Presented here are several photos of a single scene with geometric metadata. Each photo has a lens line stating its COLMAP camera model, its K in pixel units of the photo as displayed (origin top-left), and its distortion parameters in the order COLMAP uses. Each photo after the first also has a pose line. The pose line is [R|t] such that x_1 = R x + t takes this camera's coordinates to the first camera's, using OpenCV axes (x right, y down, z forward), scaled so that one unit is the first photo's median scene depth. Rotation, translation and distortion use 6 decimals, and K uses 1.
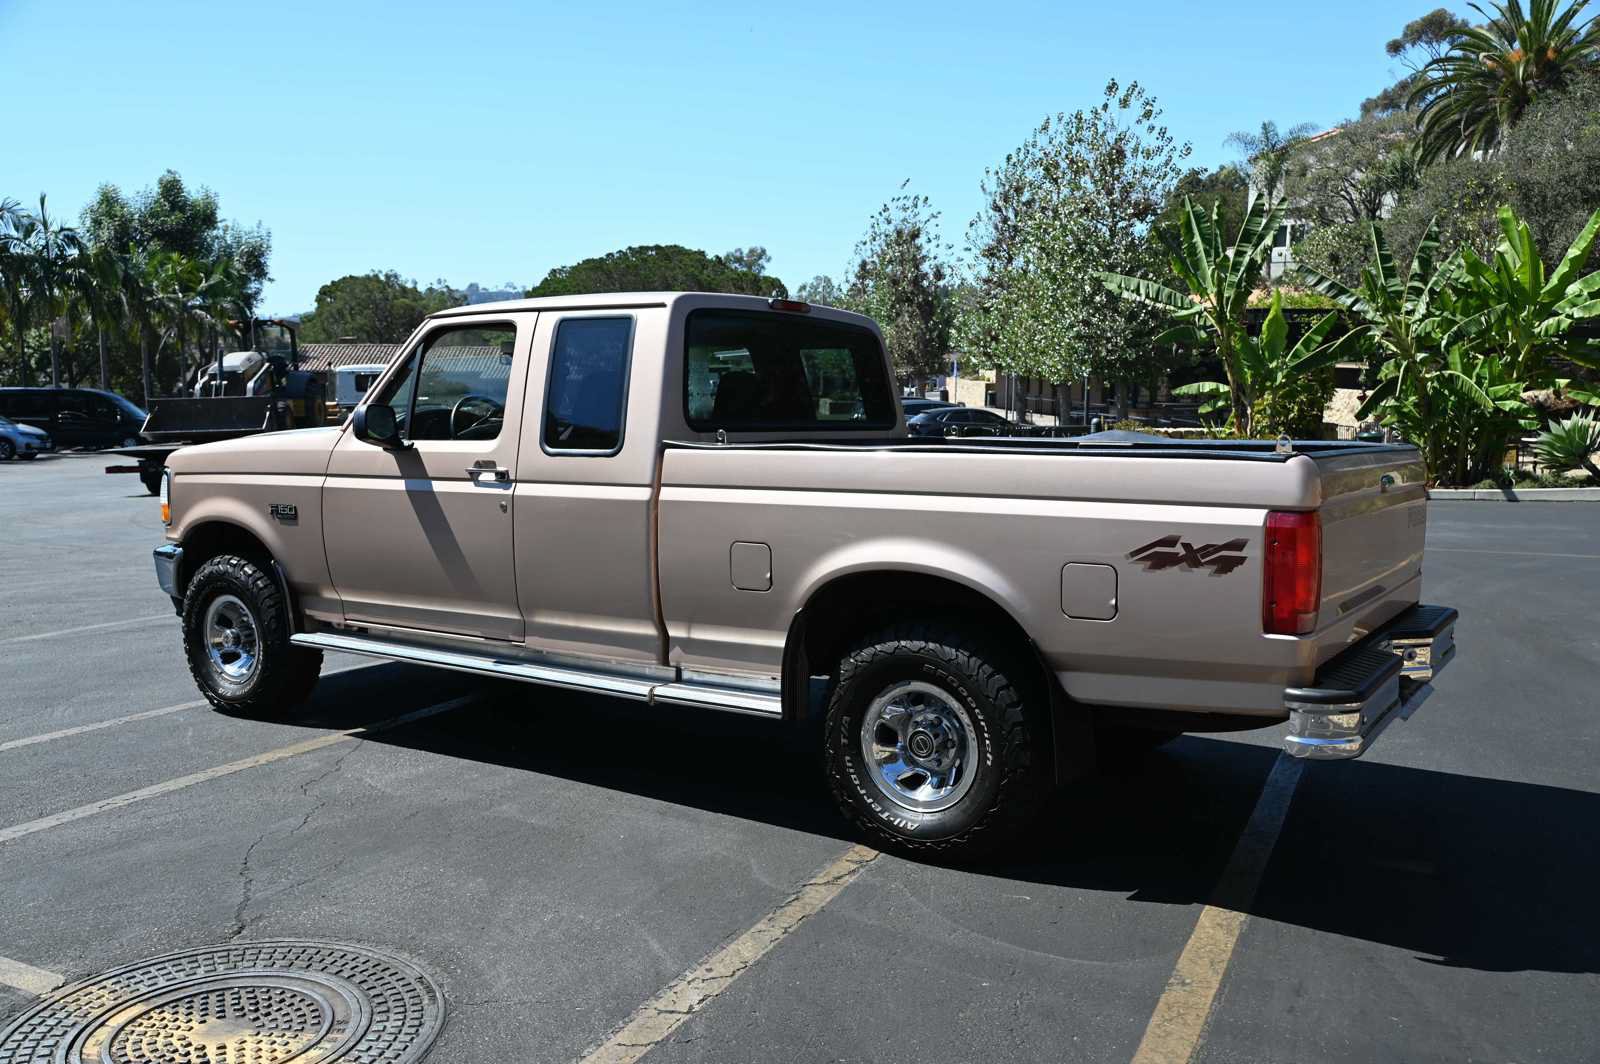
lens RADIAL K [[1347.3, 0, 804.3], [0, 1347.3, 549.1], [0, 0, 1]] dist [-0.007197, 0.010781]
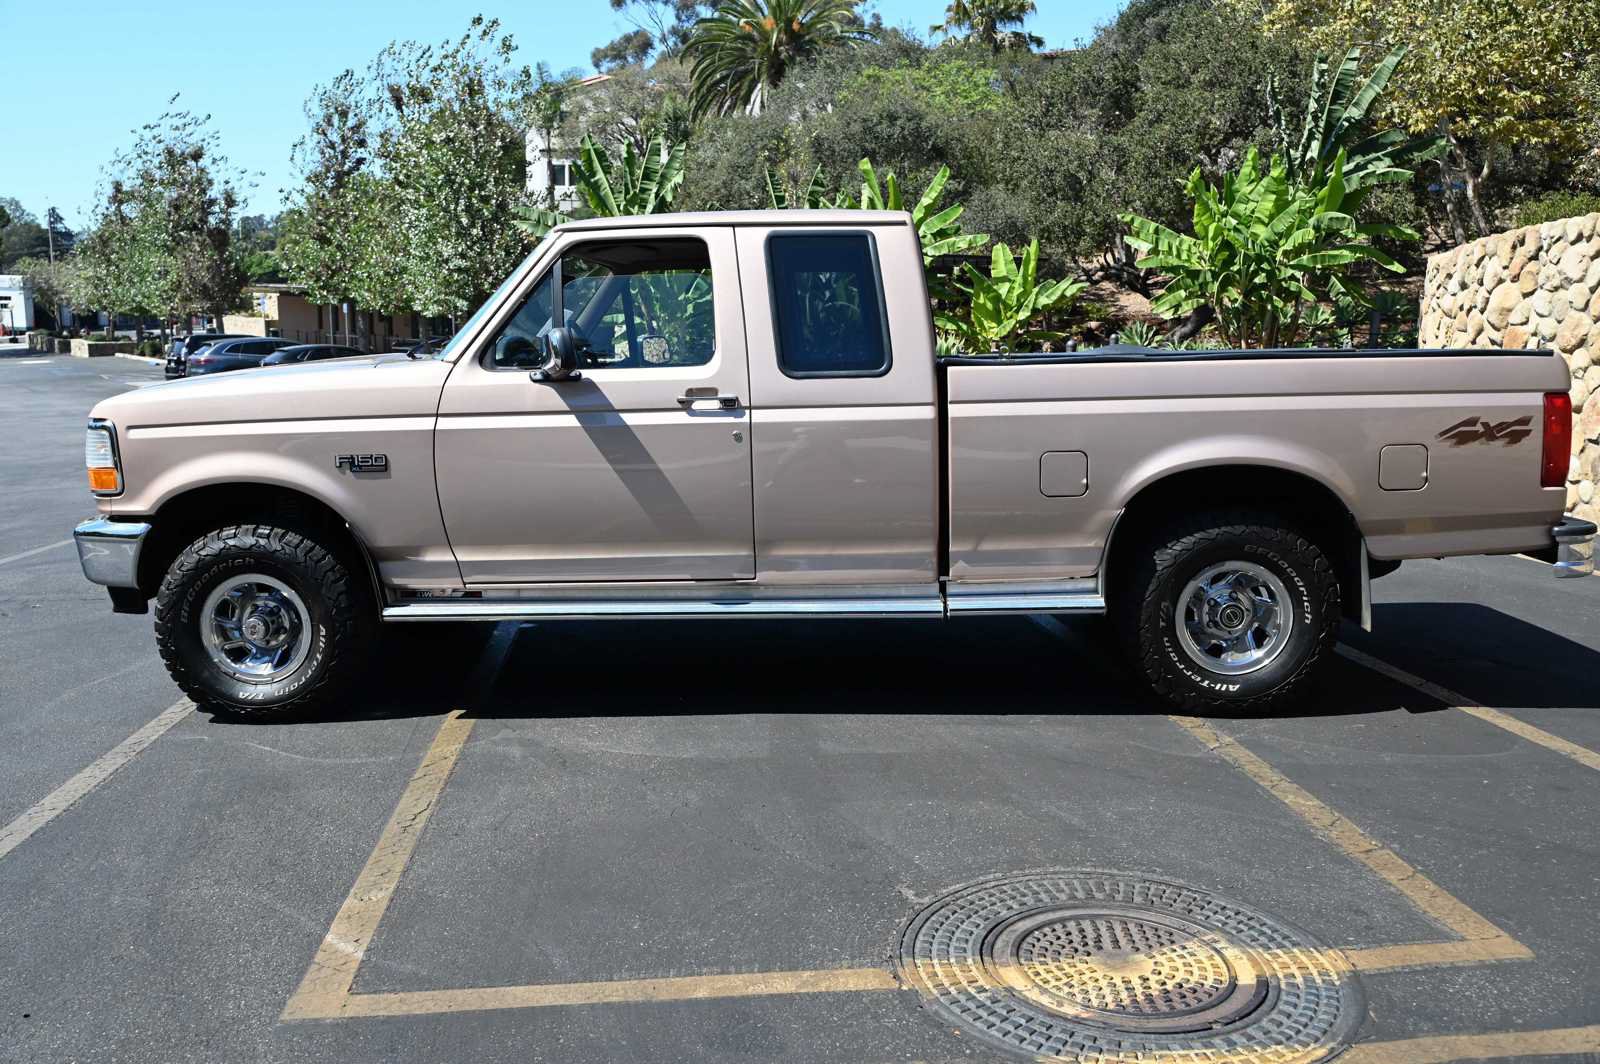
lens RADIAL K [[1347.3, 0, 796.0], [0, 1347.3, 521.1], [0, 0, 1]] dist [-0.007197, 0.010781]
pose [[0.854157, -0.086555, 0.512761, -0.152957], [0.073025, 0.996244, 0.046524, -0.002977], [-0.514863, -0.002295, 0.857270, 0.040117]]
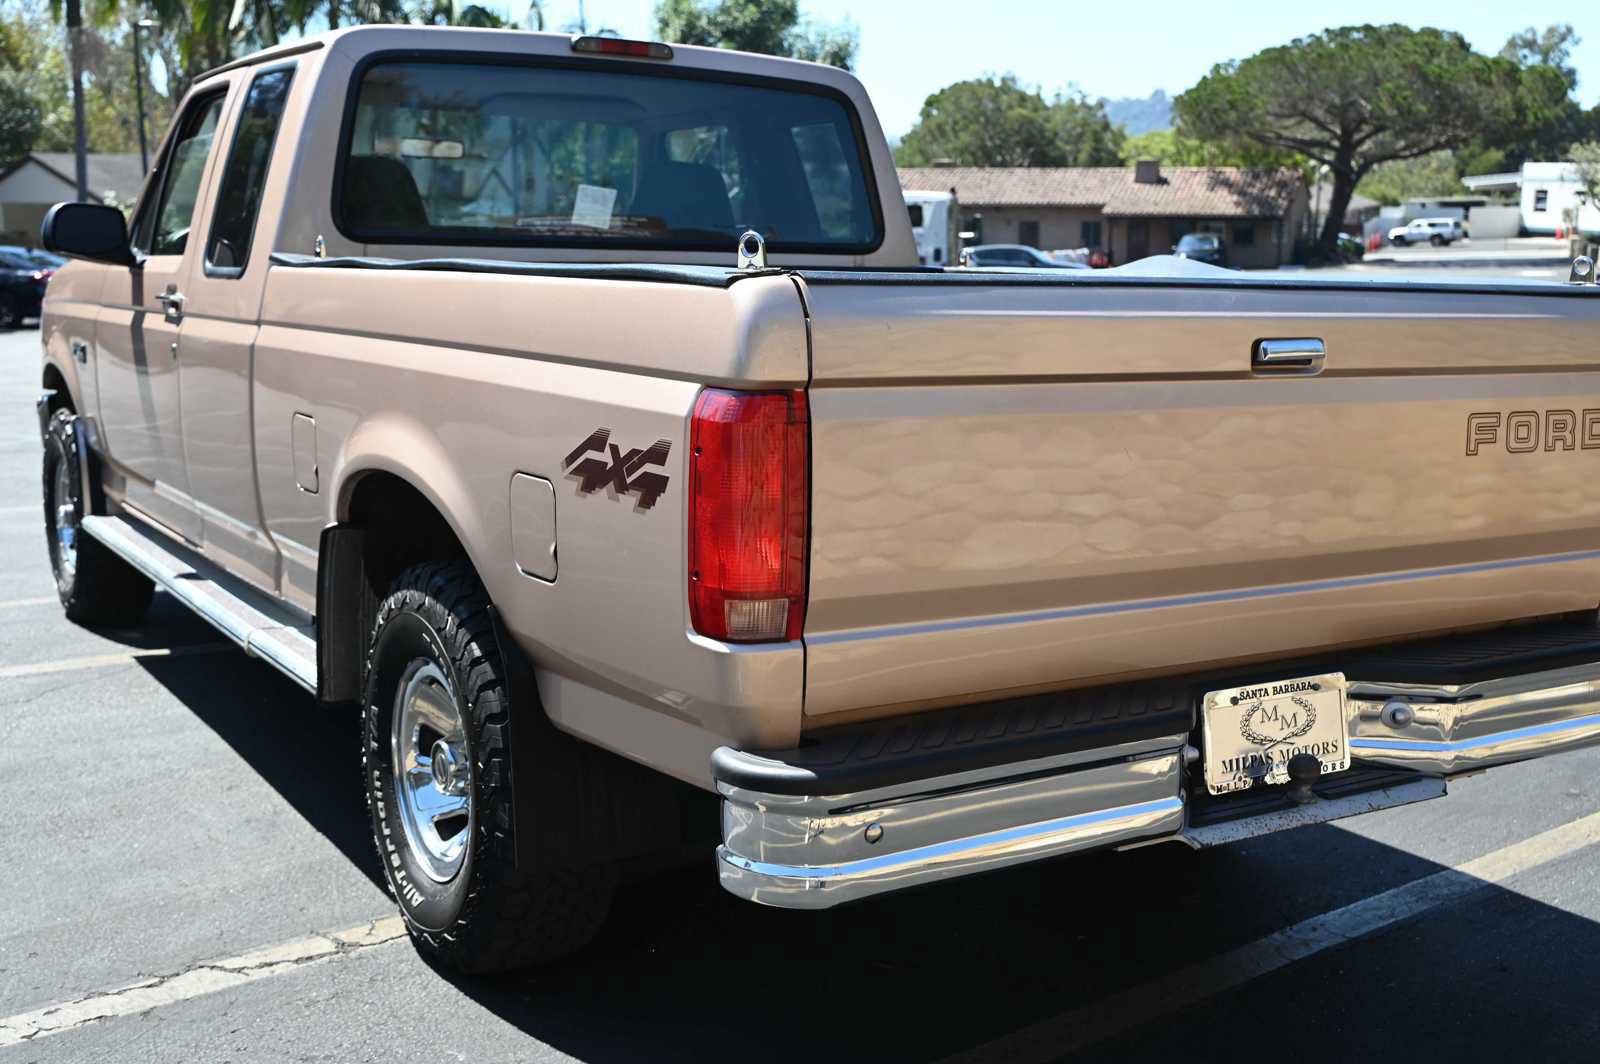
lens RADIAL K [[1802.0, 0, 813.0], [0, 1802.0, 521.1], [0, 0, 1]] dist [-0.003897, 0.000000]
pose [[0.908246, 0.073472, -0.411936, 0.104876], [-0.056783, 0.996999, 0.052626, -0.002620], [0.414566, -0.024407, 0.909692, 0.066071]]
